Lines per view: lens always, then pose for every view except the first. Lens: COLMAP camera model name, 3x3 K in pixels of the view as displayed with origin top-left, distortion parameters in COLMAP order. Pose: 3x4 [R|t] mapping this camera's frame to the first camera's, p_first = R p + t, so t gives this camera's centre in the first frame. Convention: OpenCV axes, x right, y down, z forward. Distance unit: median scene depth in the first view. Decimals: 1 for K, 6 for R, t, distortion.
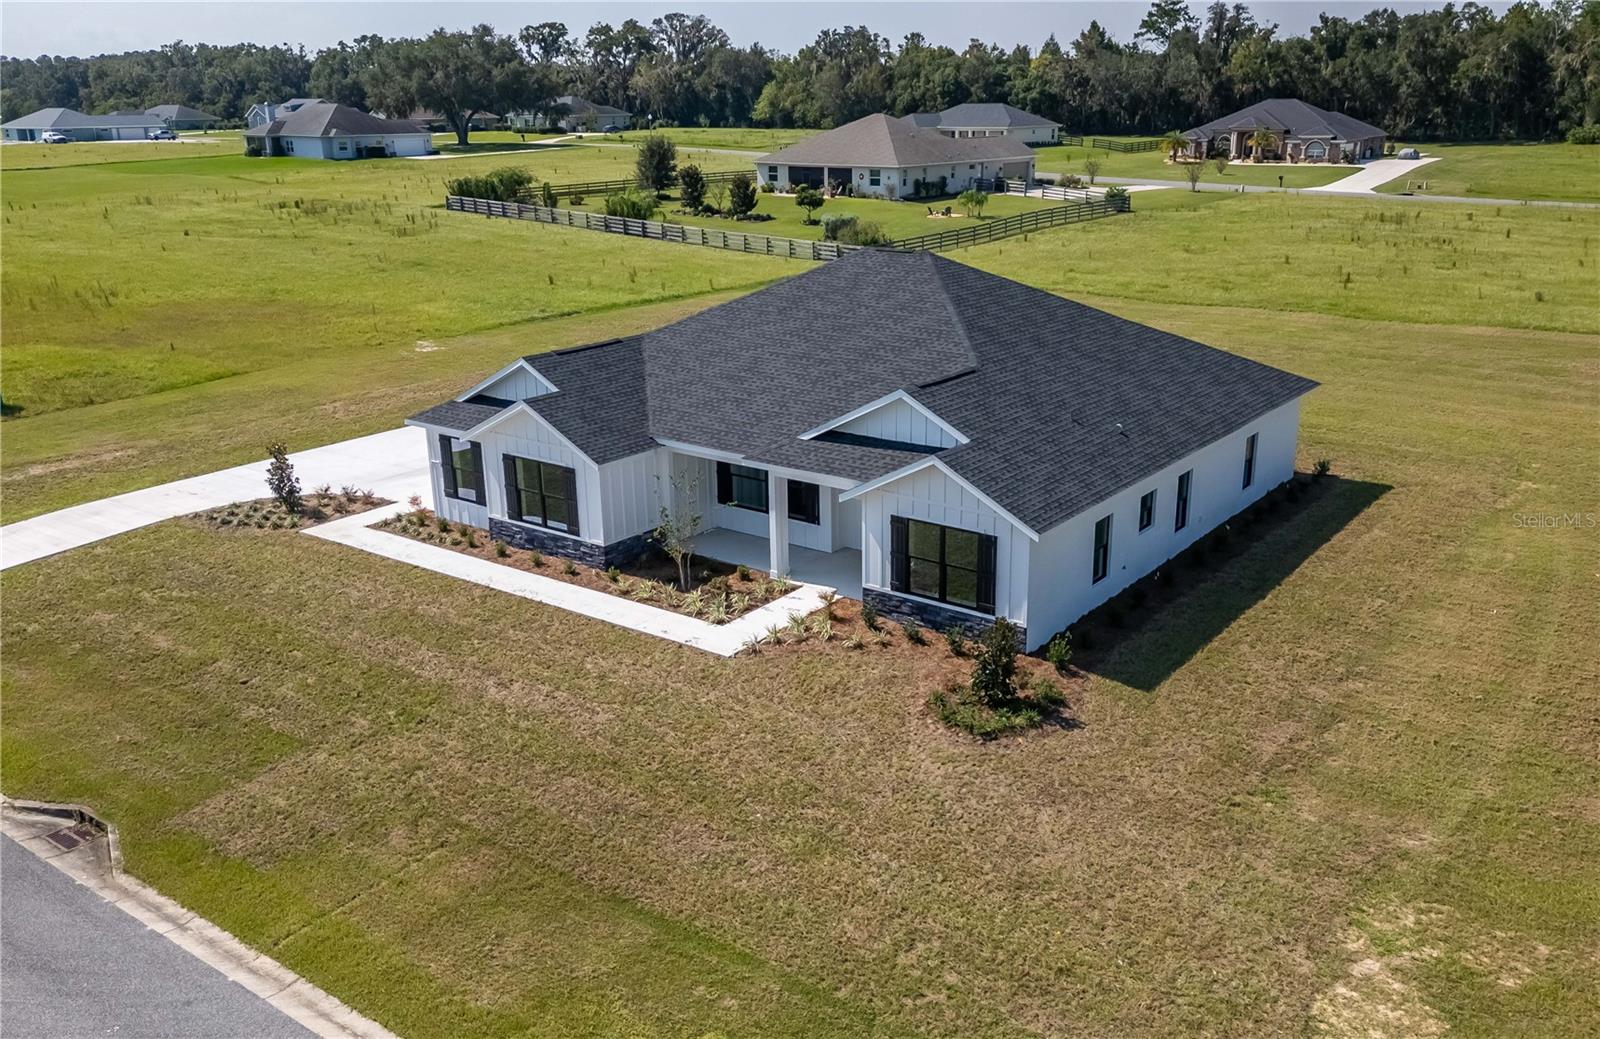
lens RADIAL K [[1325.3, 0, 810.8], [0, 1325.3, 536.0], [0, 0, 1]] dist [0.060270, -0.053916]
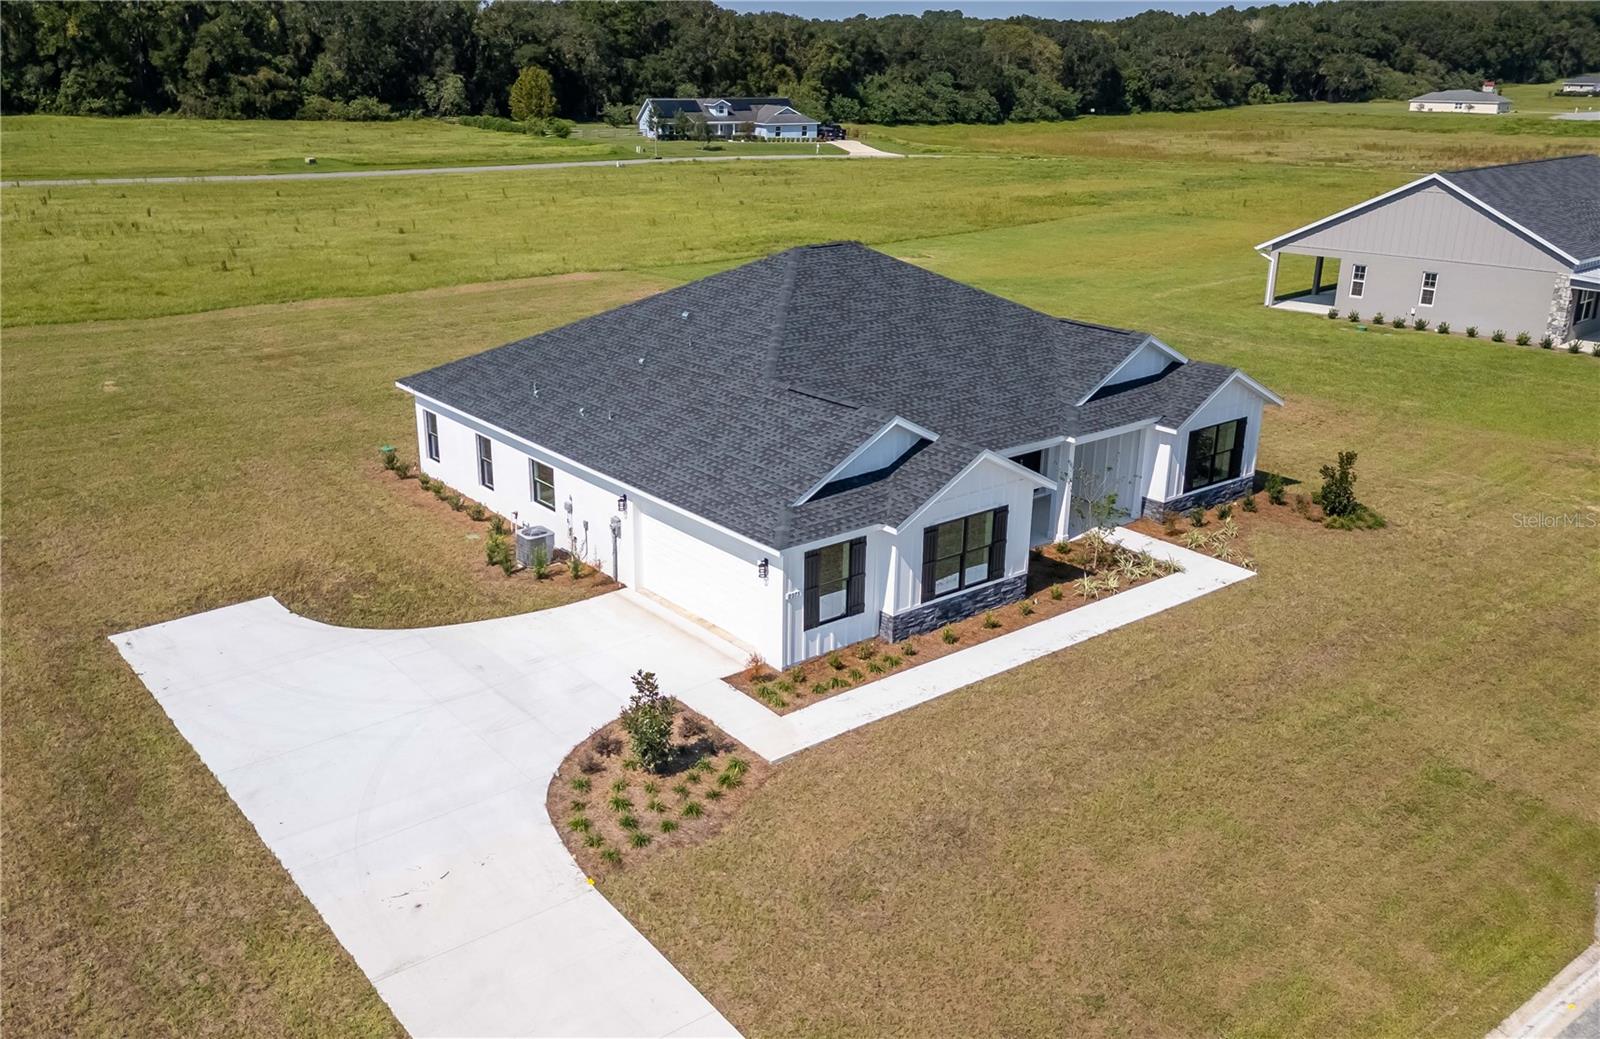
lens RADIAL K [[1342.0, 0, 735.7], [0, 1342.0, 518.7], [0, 0, 1]] dist [0.073299, -0.079616]
pose [[0.271967, -0.301997, 0.913691, -0.918451], [0.297502, 0.929354, 0.218620, -0.255492], [-0.915165, 0.212367, 0.342598, 0.725100]]
